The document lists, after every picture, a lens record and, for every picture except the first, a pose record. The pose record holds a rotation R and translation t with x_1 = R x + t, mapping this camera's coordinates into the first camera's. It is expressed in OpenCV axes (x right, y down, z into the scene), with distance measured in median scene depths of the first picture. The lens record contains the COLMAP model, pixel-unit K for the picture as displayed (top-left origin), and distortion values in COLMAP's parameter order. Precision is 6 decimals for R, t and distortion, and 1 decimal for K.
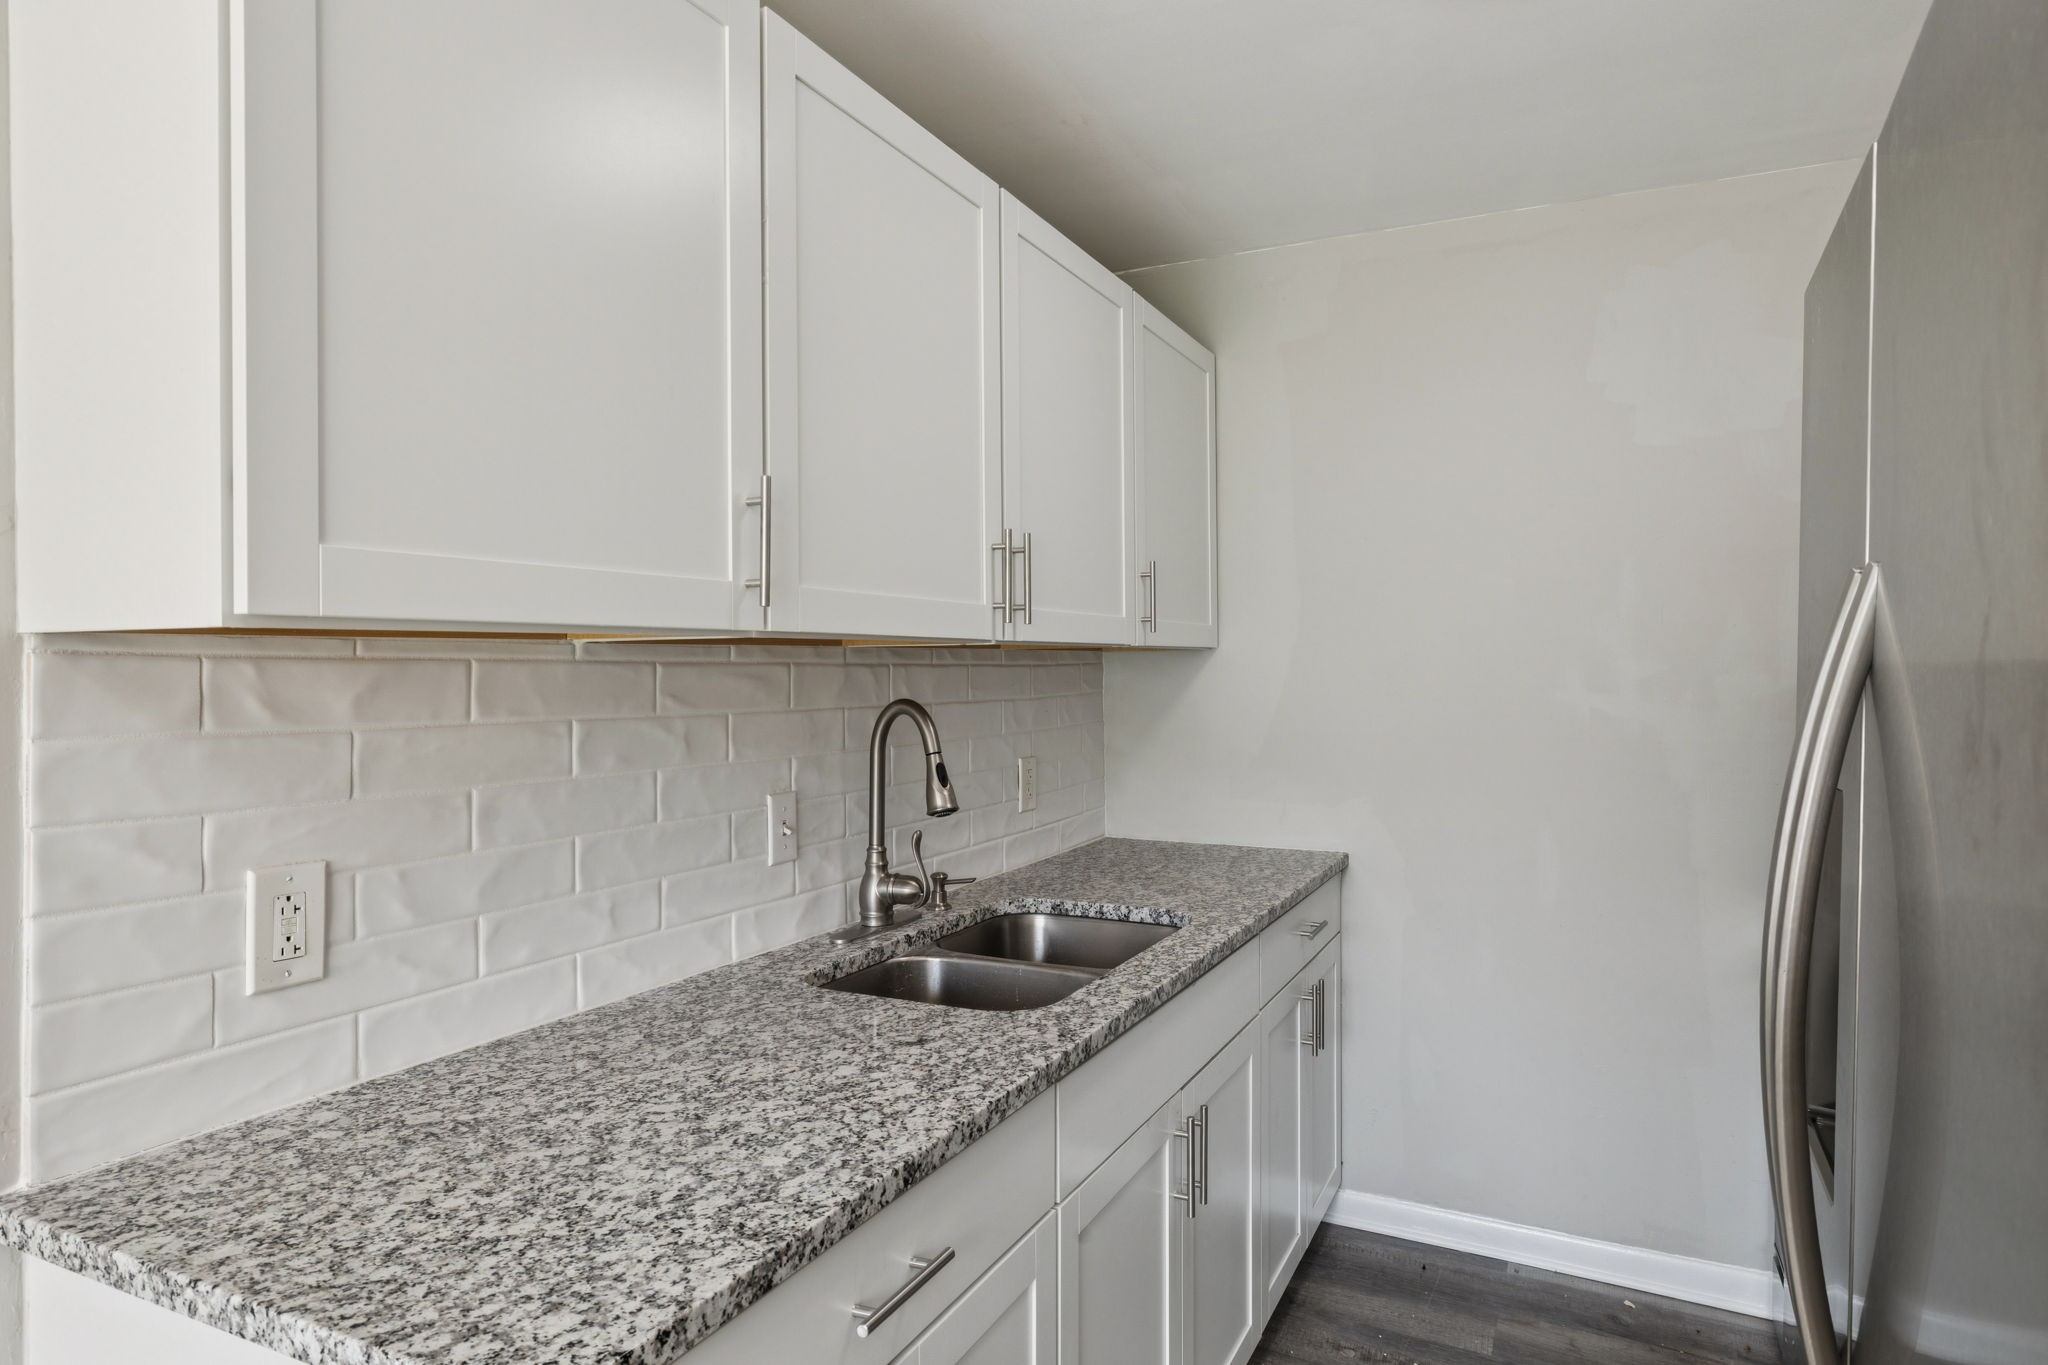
lens RADIAL K [[1197.0, 0, 1028.0], [0, 1197.0, 675.6], [0, 0, 1]] dist [0.003384, 0.001567]
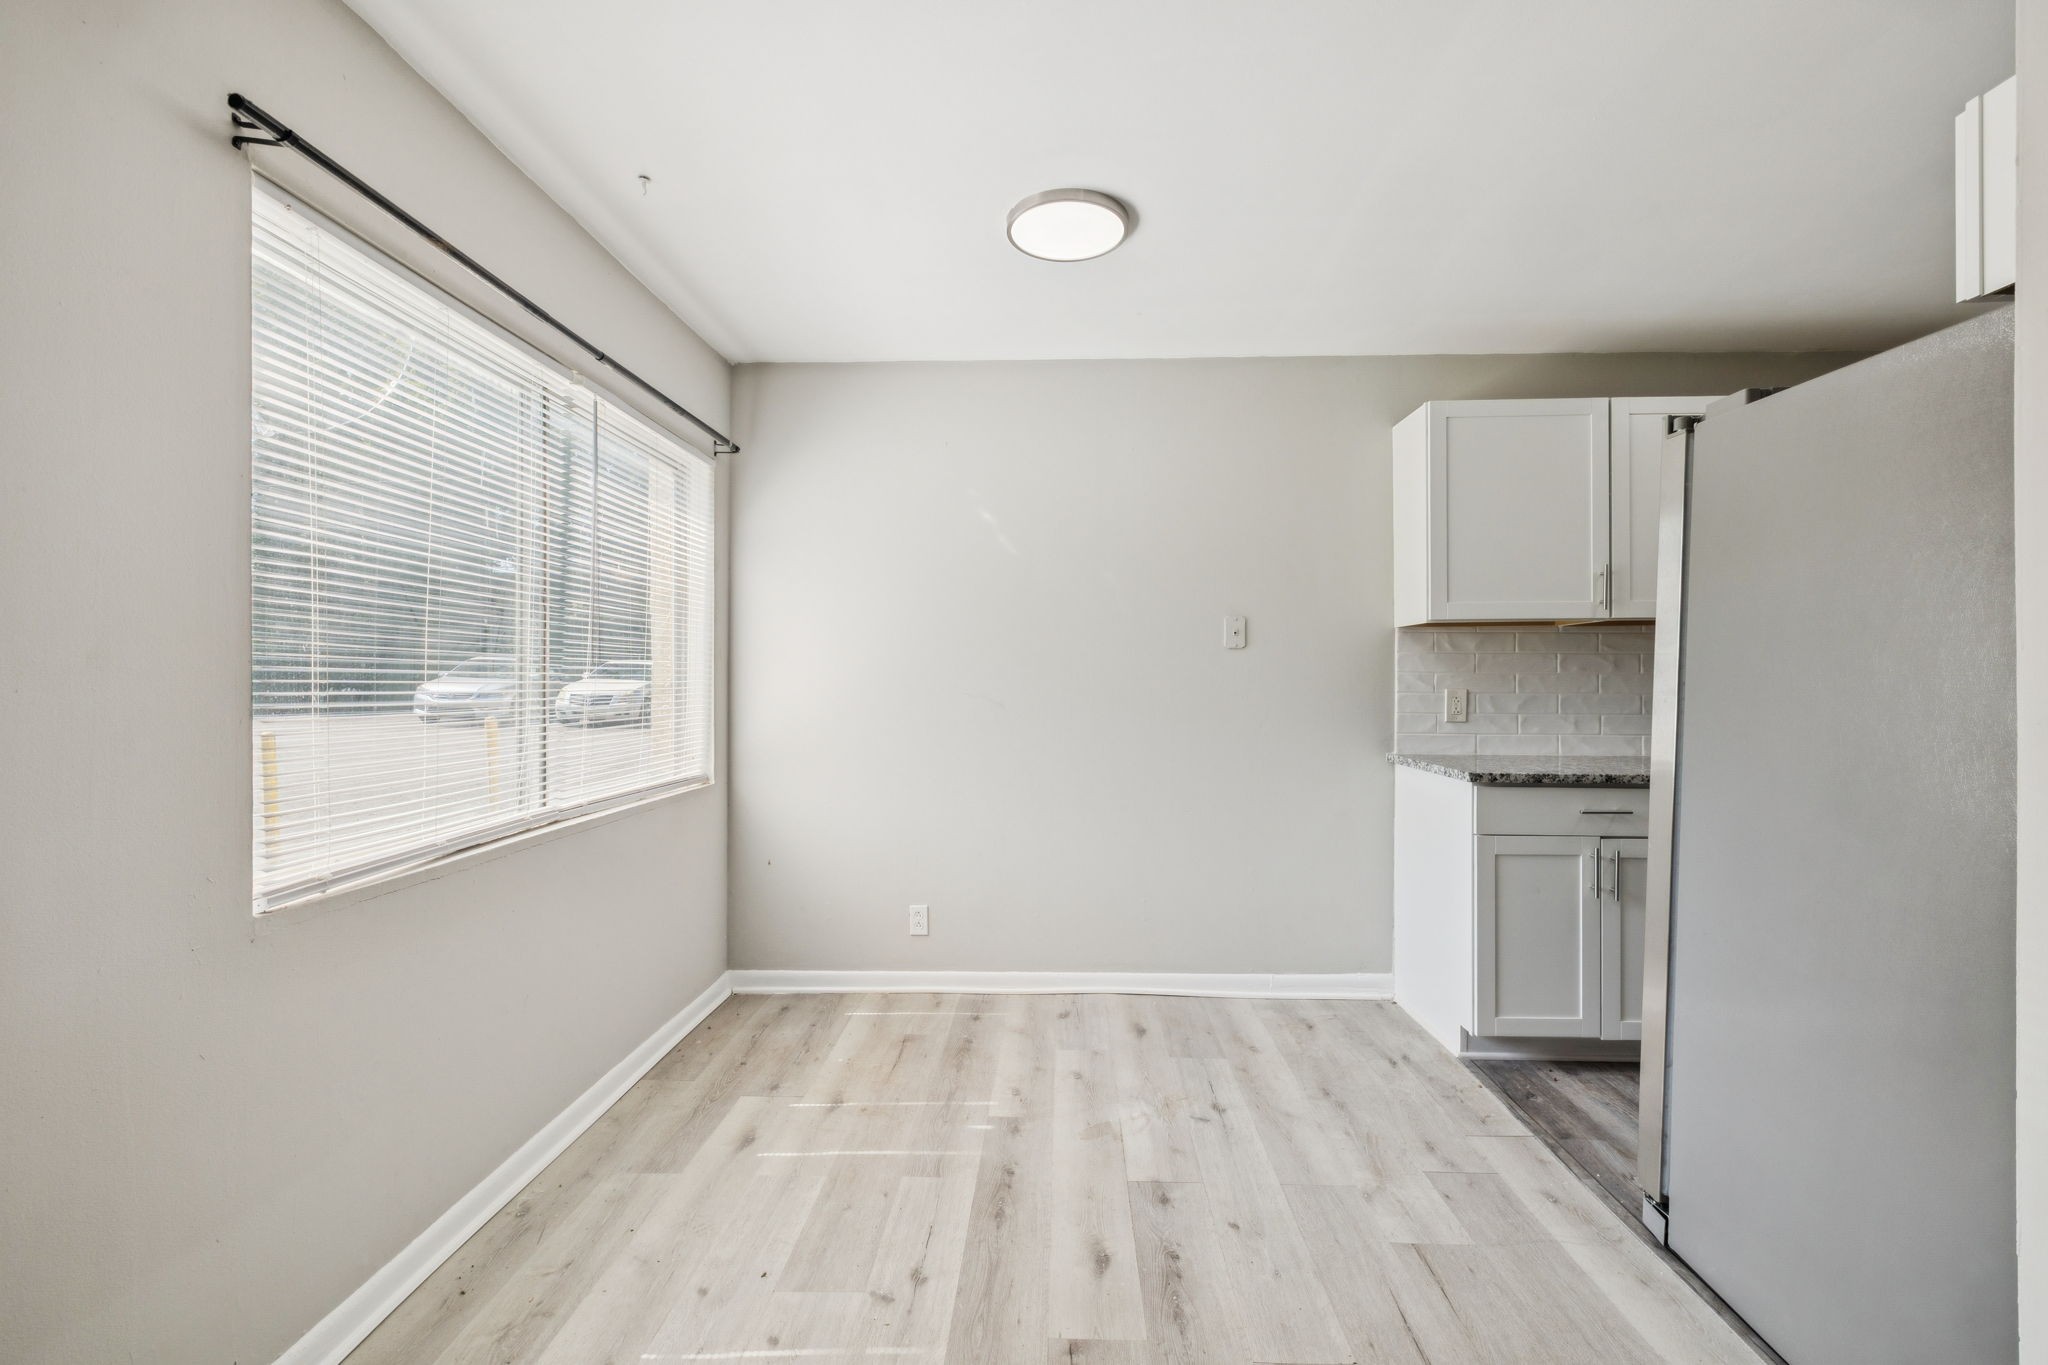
lens RADIAL K [[865.0, 0, 1035.3], [0, 865.0, 677.6], [0, 0, 1]] dist [0.000518, 0.000330]
pose [[0.407322, 0.001073, -0.913284, 1.158618], [-0.004747, 0.999988, -0.000942, 0.118682], [0.913272, 0.004719, 0.407323, -1.140118]]
